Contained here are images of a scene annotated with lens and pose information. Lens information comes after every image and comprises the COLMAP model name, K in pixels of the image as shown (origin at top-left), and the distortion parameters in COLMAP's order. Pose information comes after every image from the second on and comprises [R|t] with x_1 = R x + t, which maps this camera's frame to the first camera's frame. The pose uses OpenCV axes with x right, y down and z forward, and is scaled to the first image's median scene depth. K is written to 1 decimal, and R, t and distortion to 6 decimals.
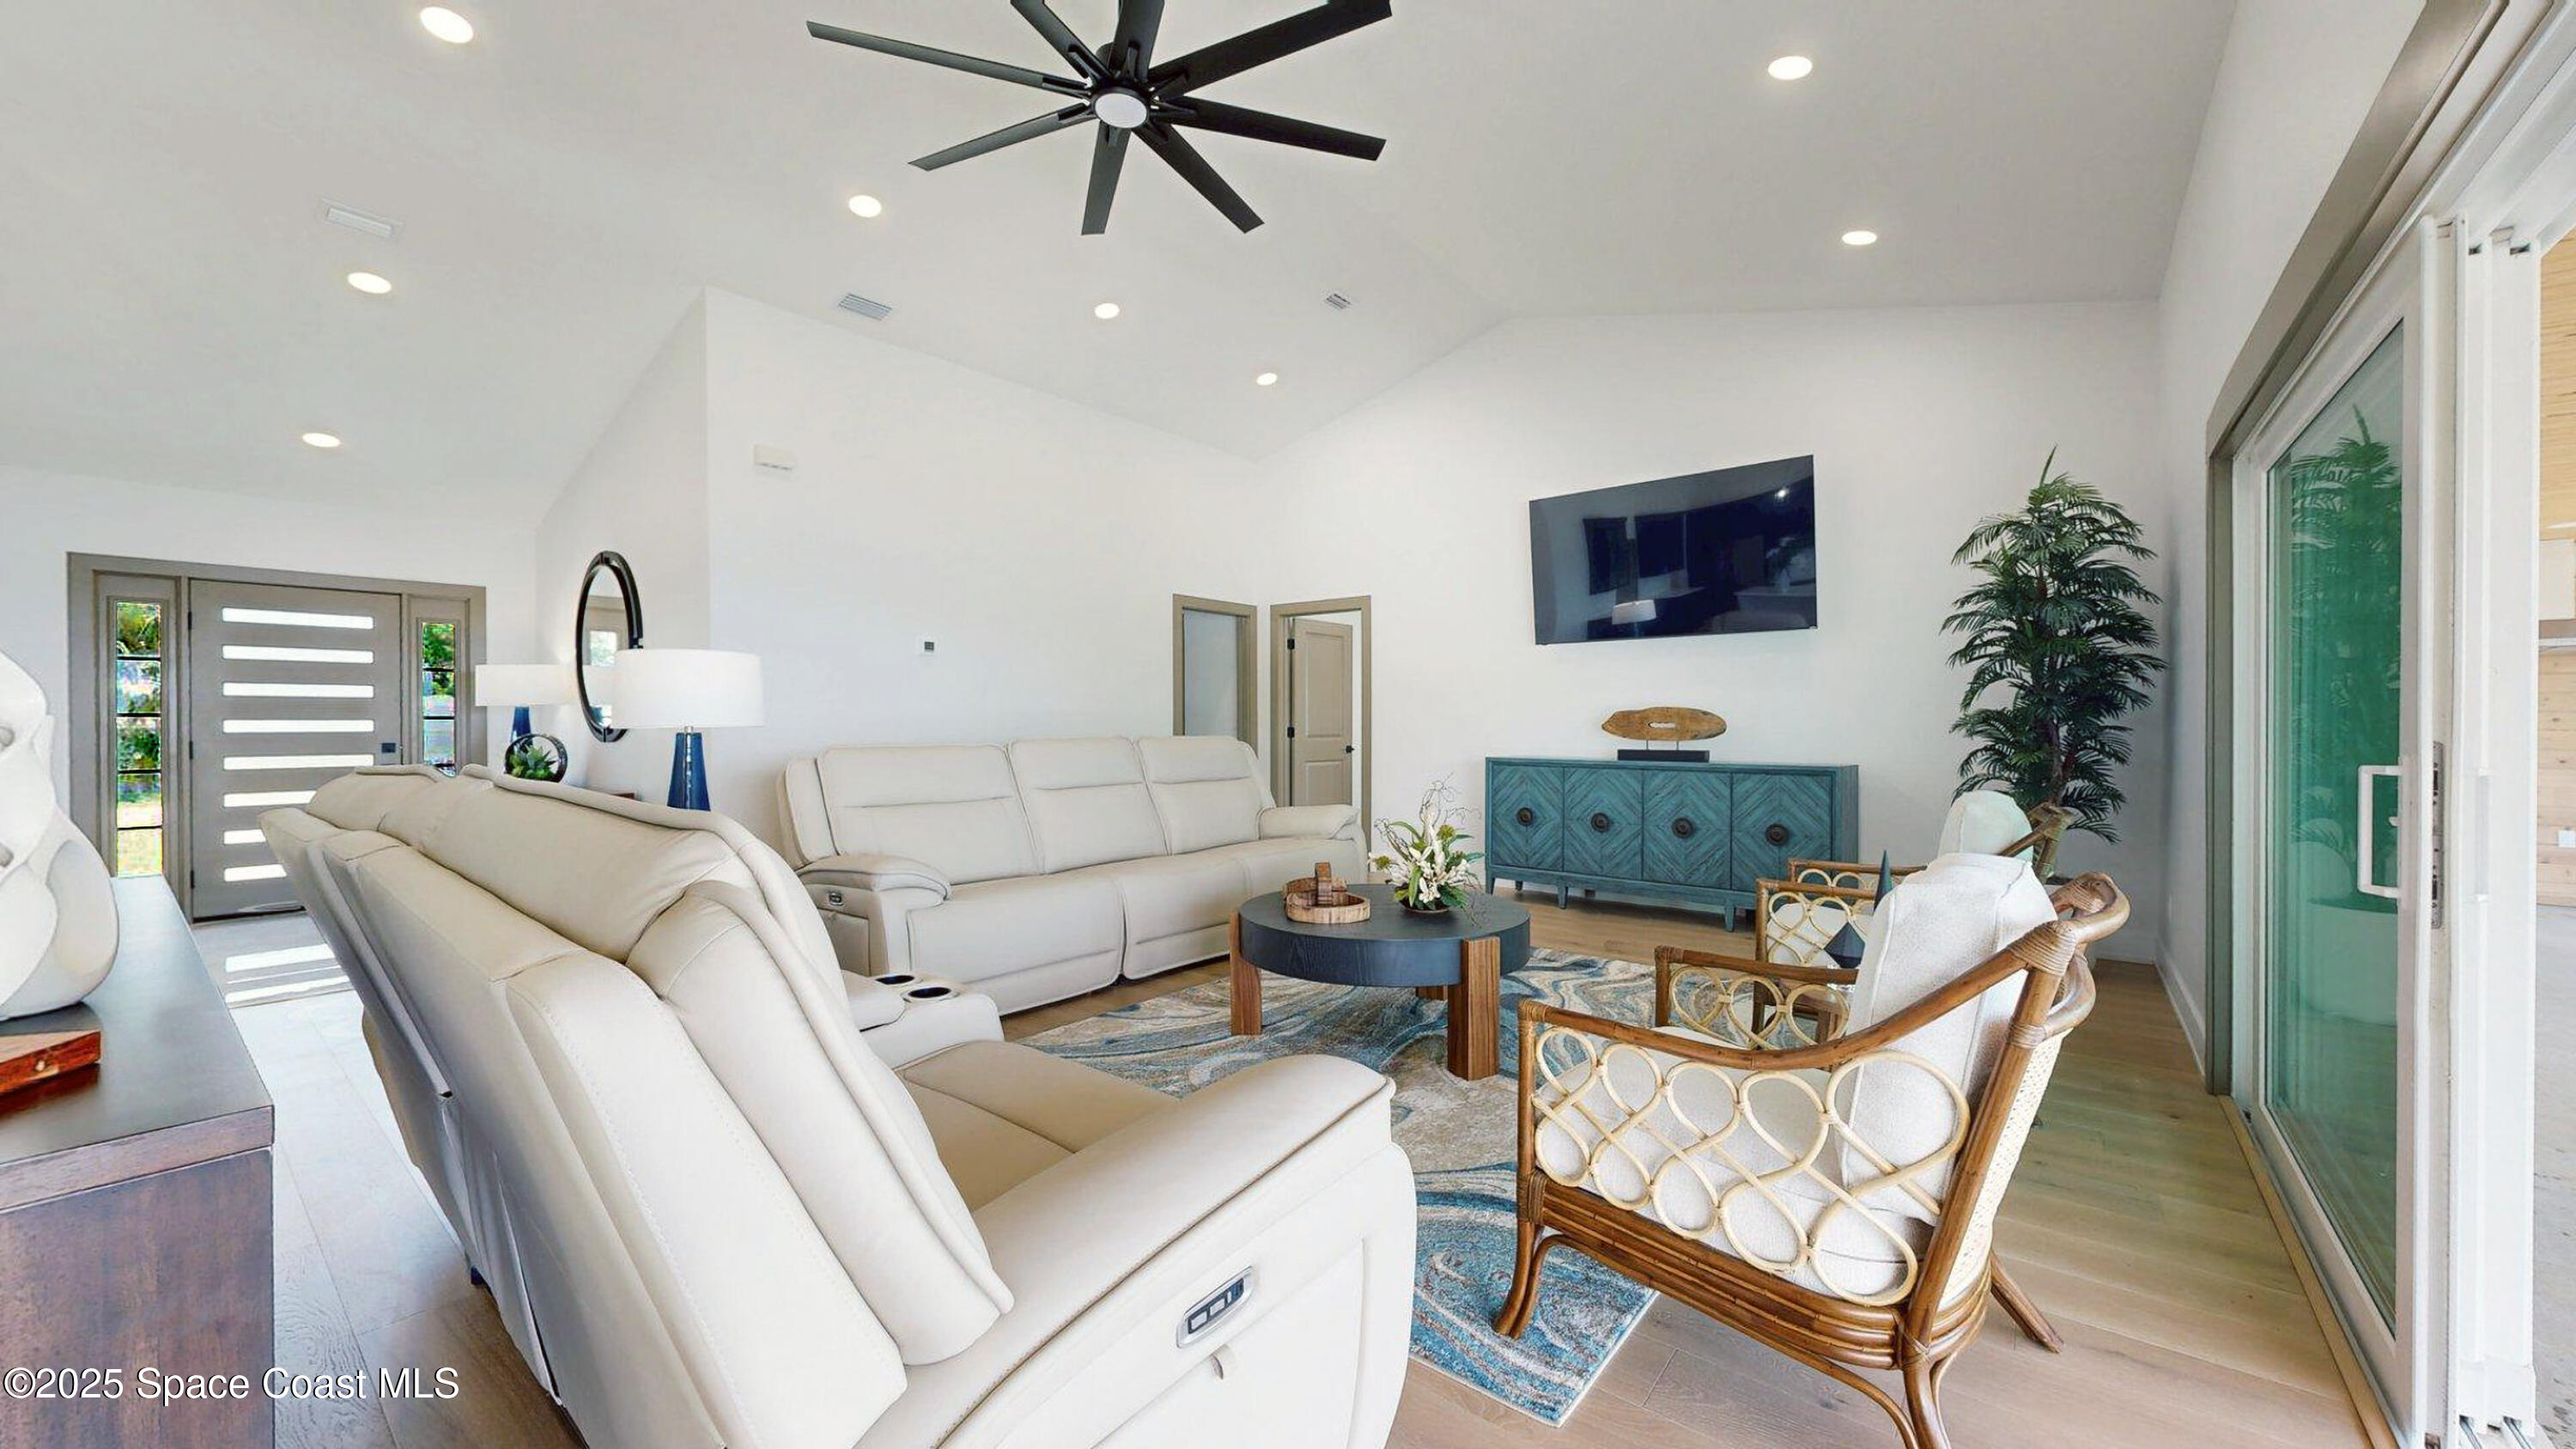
lens RADIAL K [[935.5, 0, 1287.1], [0, 935.5, 728.8], [0, 0, 1]] dist [0.000097, -0.000003]
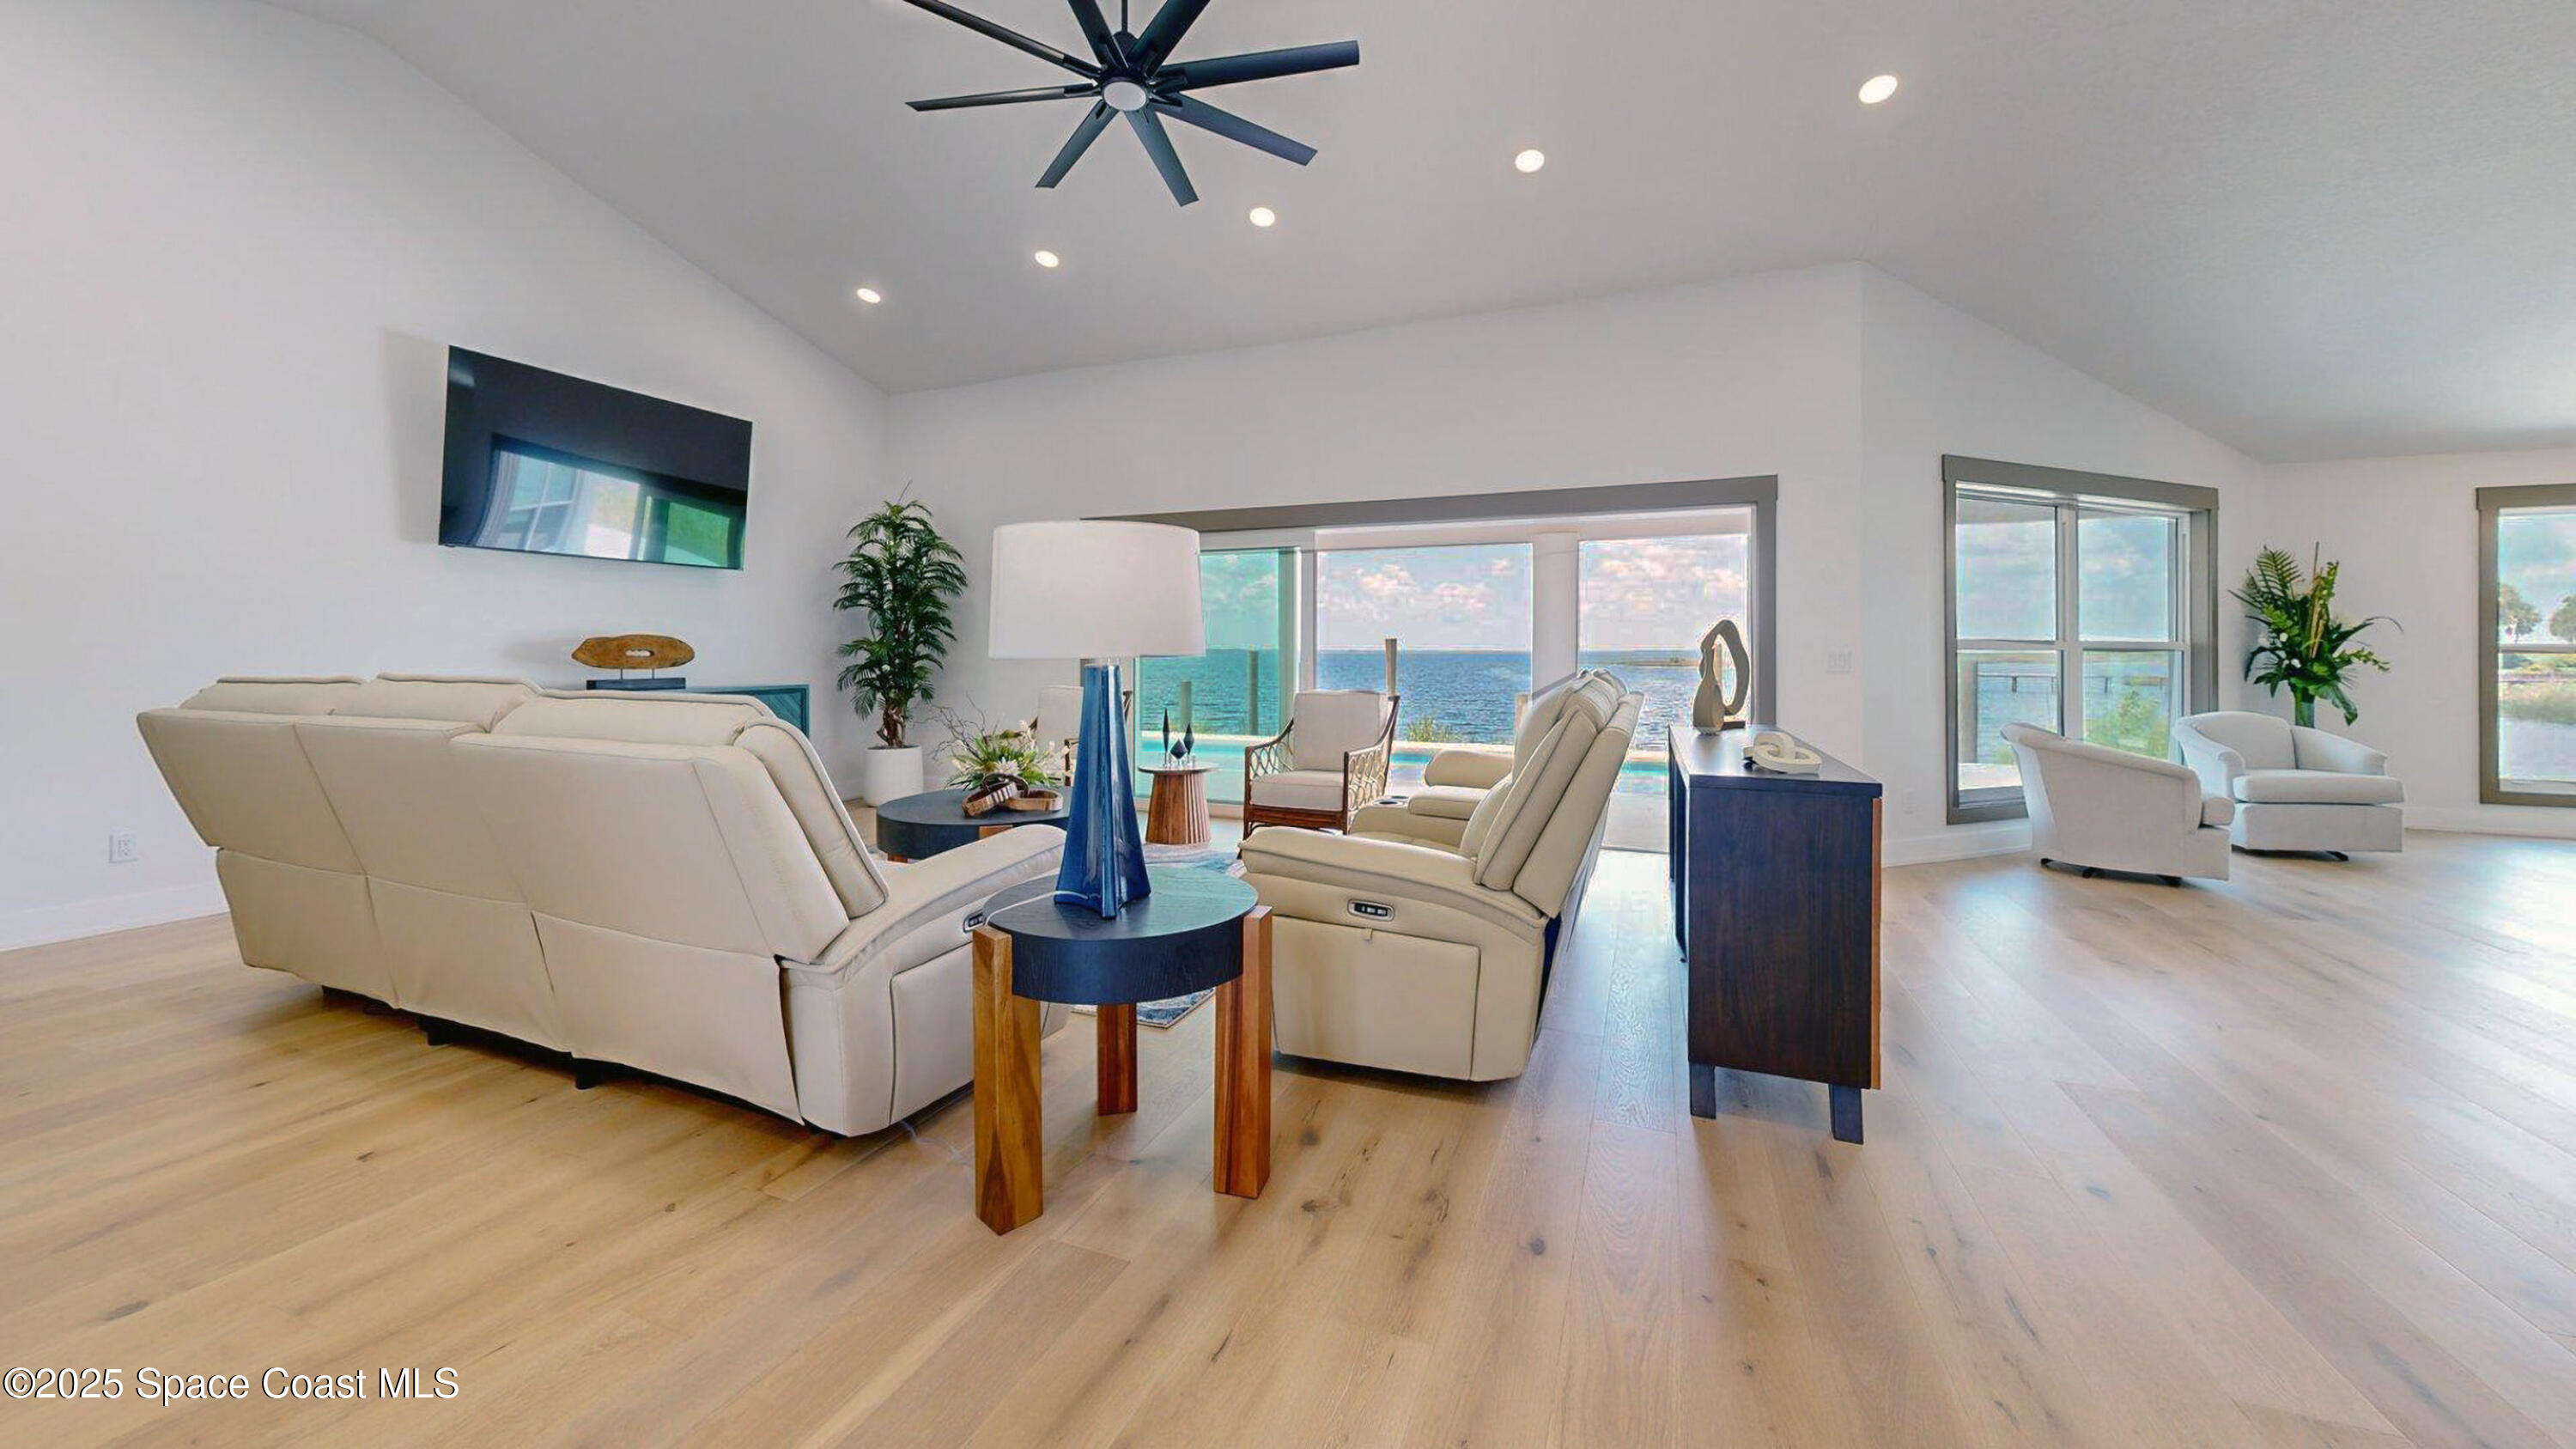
lens RADIAL K [[935.5, 0, 1287.1], [0, 935.5, 728.8], [0, 0, 1]] dist [0.000097, -0.000003]
pose [[-0.300933, -0.081493, 0.950157, -0.927302], [0.001151, 0.996310, 0.085816, -0.009341], [-0.953645, 0.026918, -0.299729, 0.876418]]
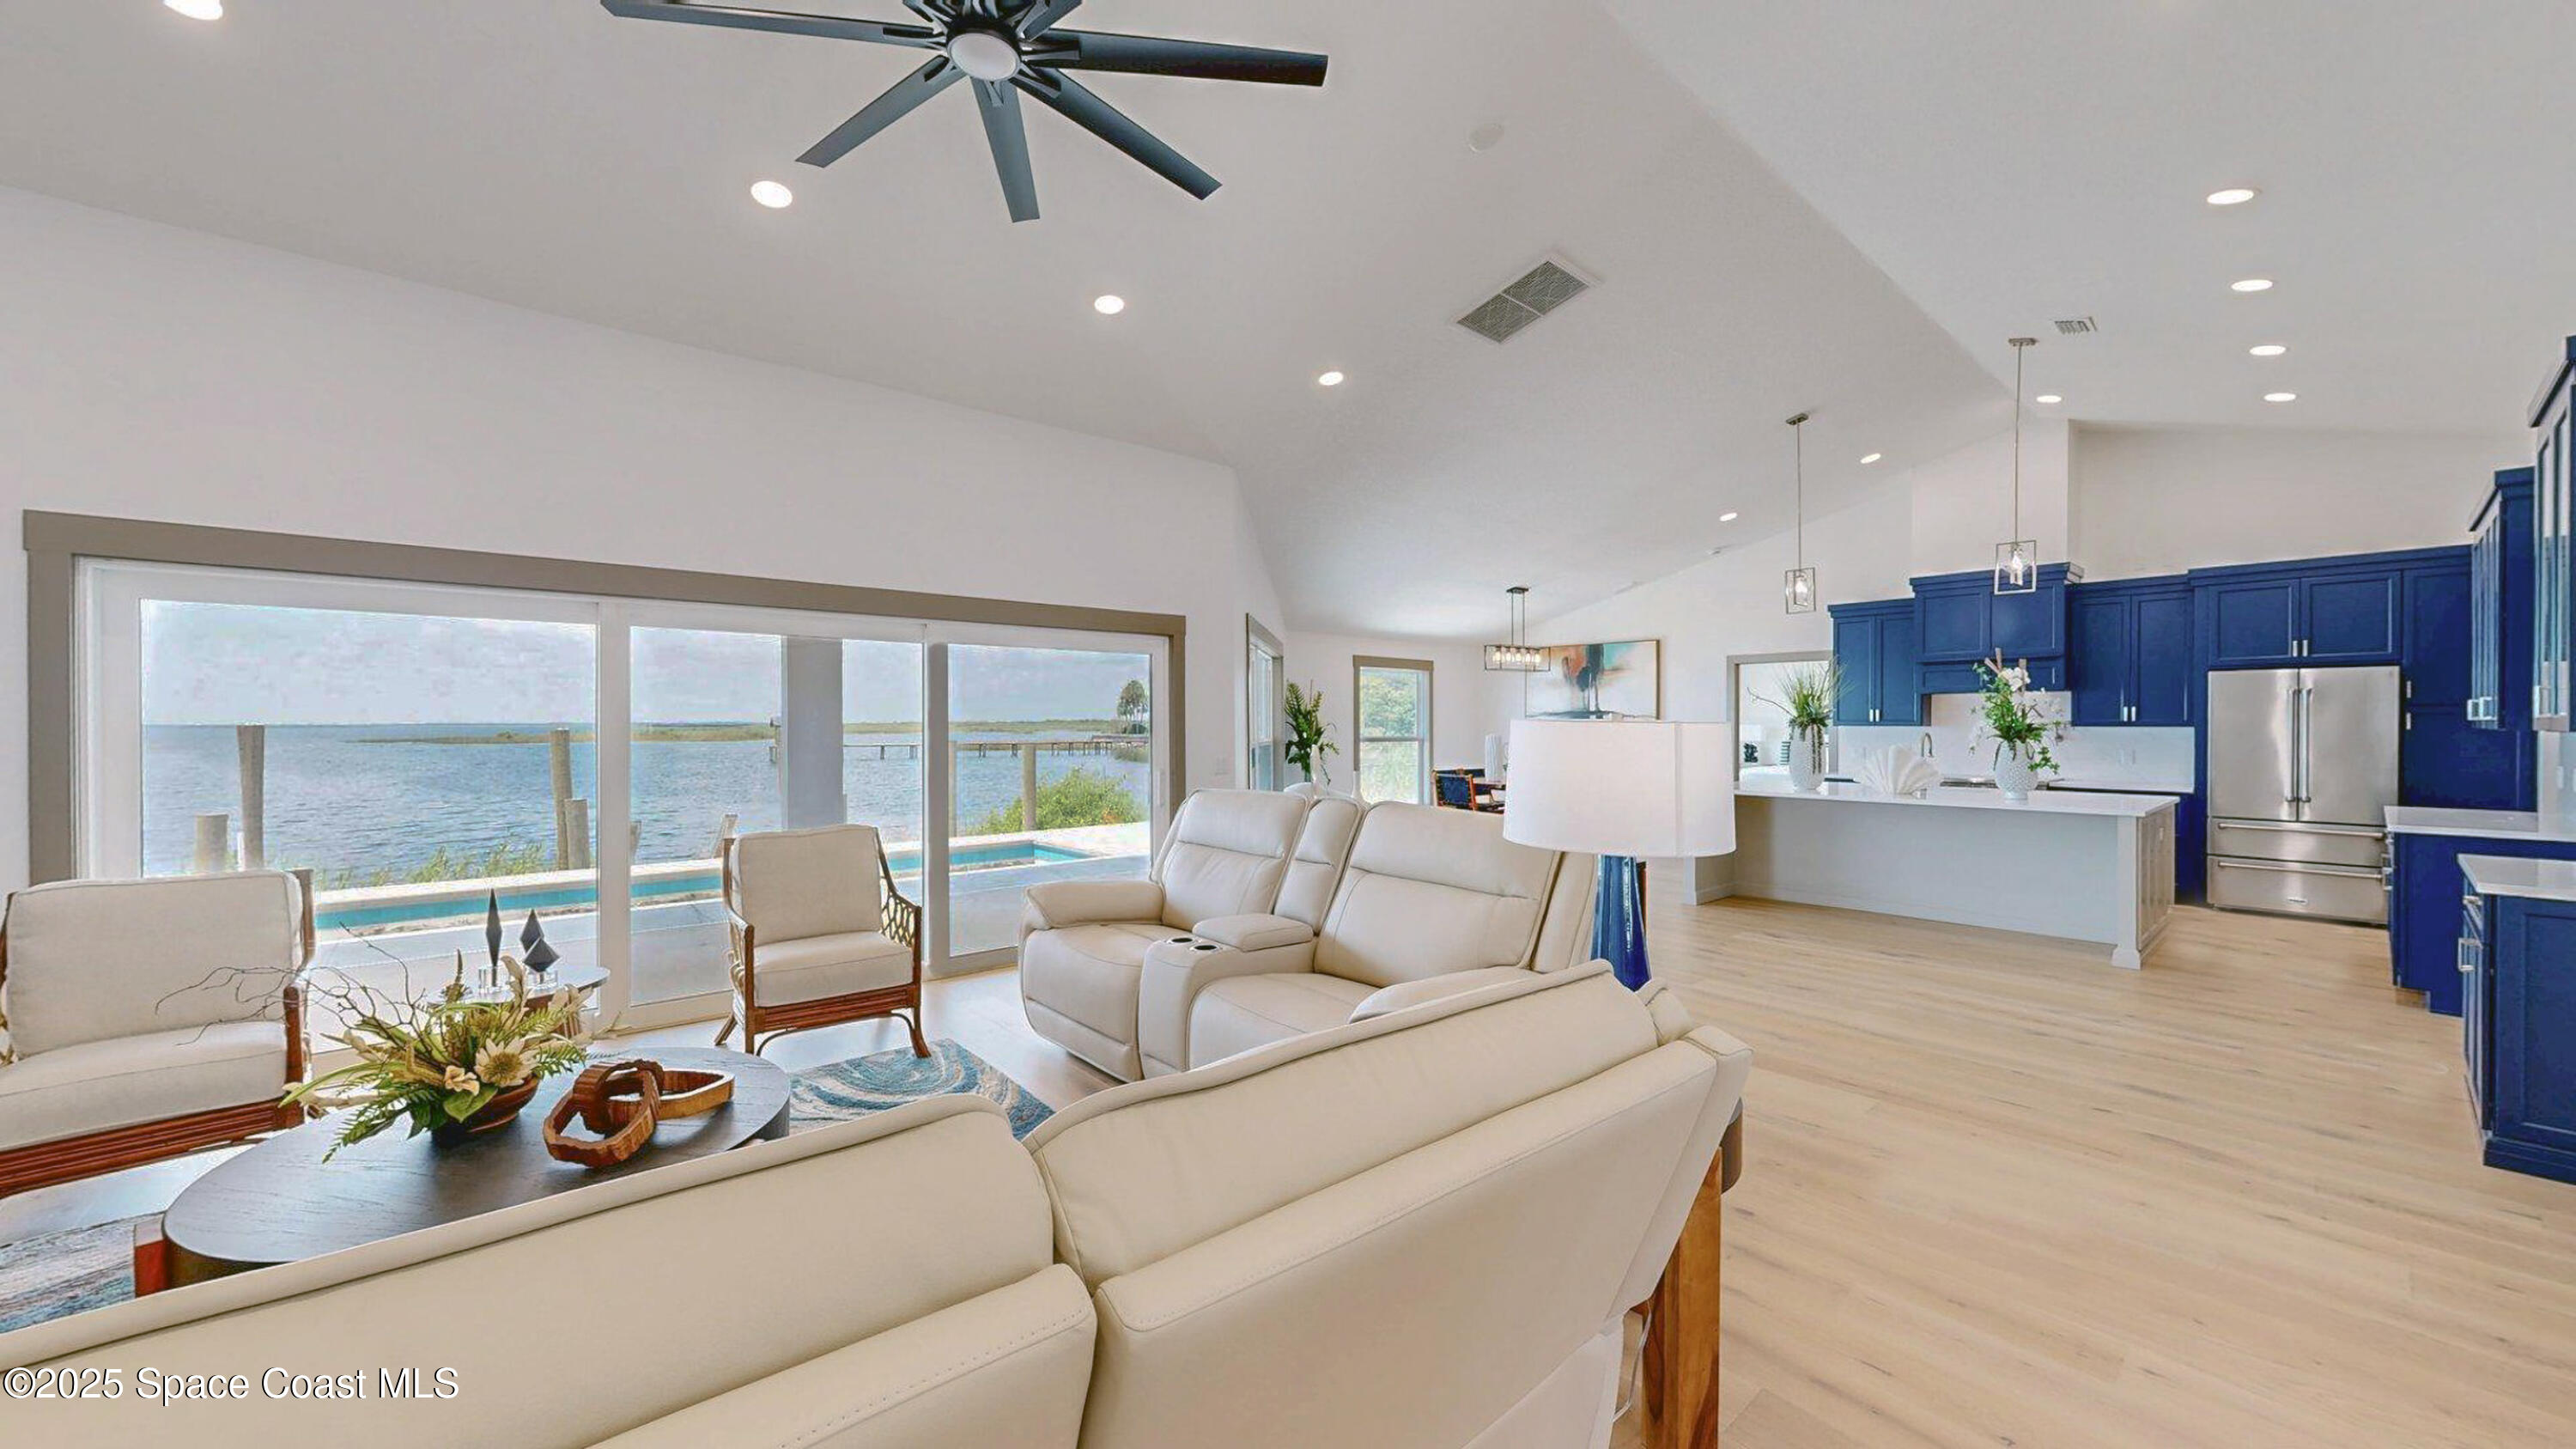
lens RADIAL K [[935.5, 0, 1287.1], [0, 935.5, 728.8], [0, 0, 1]] dist [0.000097, -0.000003]
pose [[-0.986457, -0.000185, 0.164017, -0.386612], [0.001602, 0.999941, 0.010764, -0.064425], [-0.164009, 0.010881, -0.986399, 1.303501]]
